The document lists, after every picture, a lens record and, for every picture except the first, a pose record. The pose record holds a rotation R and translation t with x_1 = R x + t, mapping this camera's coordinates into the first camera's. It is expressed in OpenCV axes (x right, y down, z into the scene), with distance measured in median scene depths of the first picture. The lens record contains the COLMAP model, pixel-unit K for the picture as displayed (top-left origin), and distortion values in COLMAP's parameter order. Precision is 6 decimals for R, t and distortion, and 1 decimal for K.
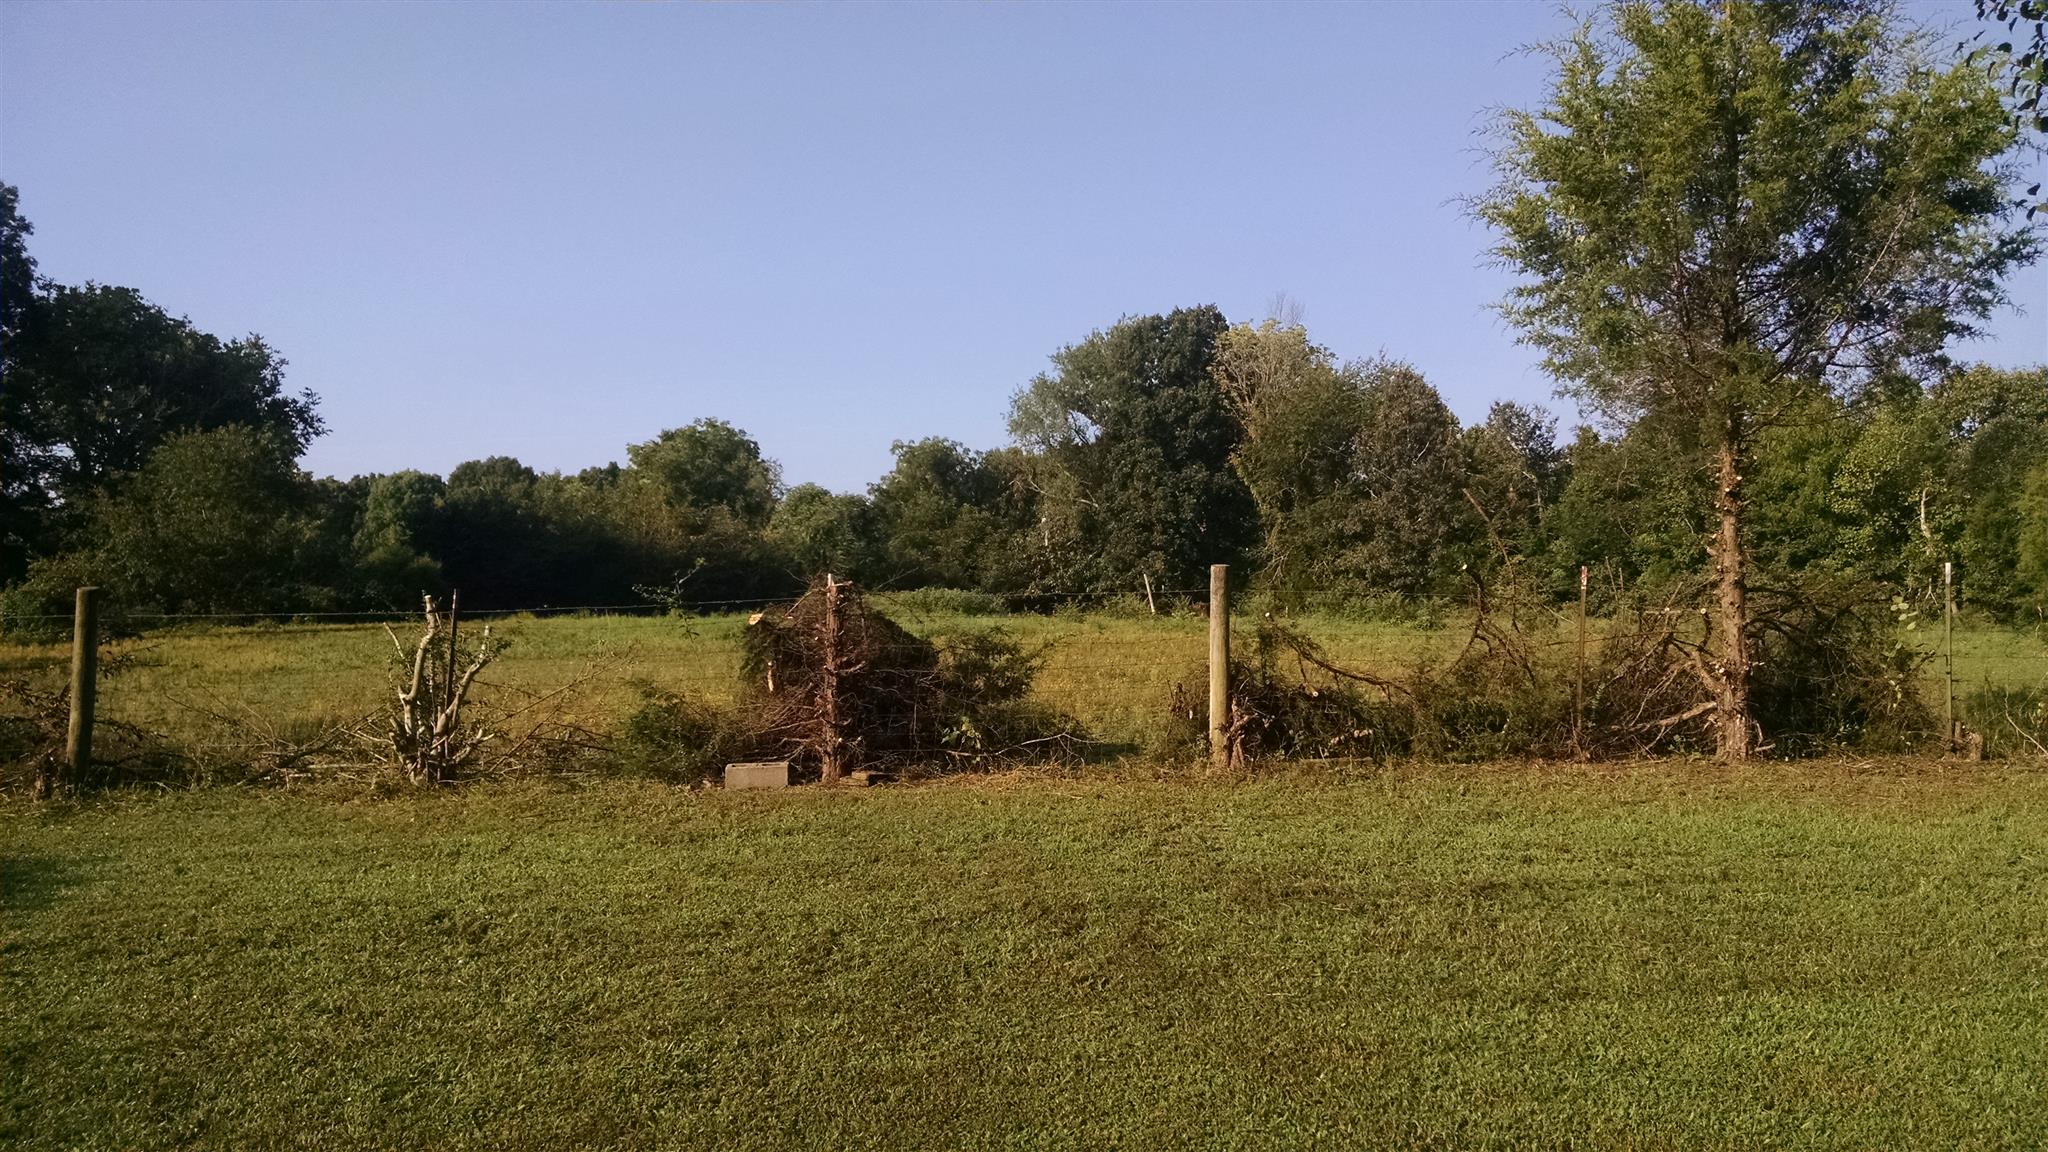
lens RADIAL K [[1570.6, 0, 1027.2], [0, 1570.6, 571.7], [0, 0, 1]] dist [-0.004067, -0.009725]
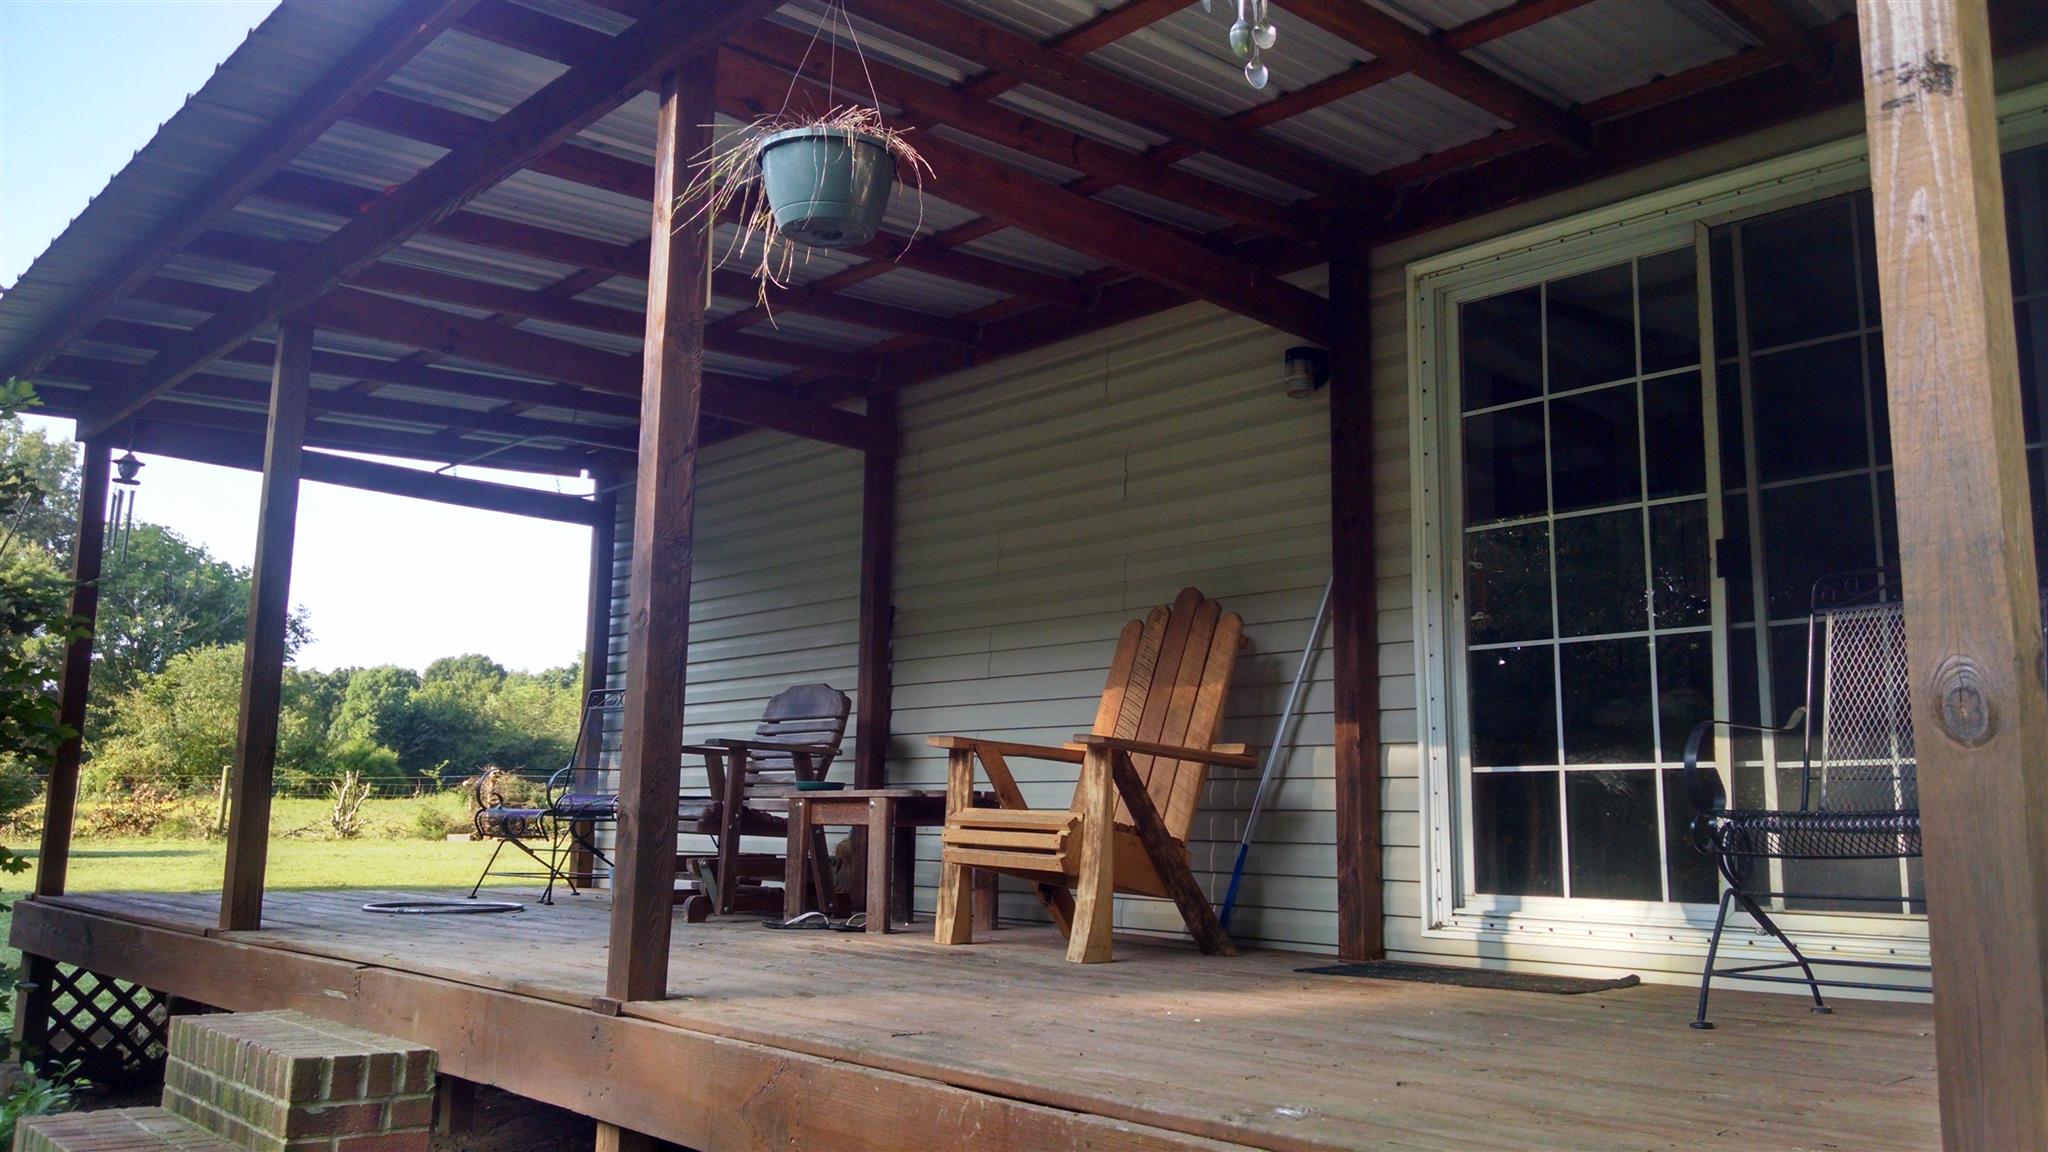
lens RADIAL K [[1570.6, 0, 1021.7], [0, 1570.6, 578.9], [0, 0, 1]] dist [-0.004067, -0.009725]
pose [[0.999704, 0.023792, 0.005062, 0.094985], [-0.022986, 0.992094, -0.123373, -0.001033], [-0.007957, 0.123221, 0.992347, -0.217919]]
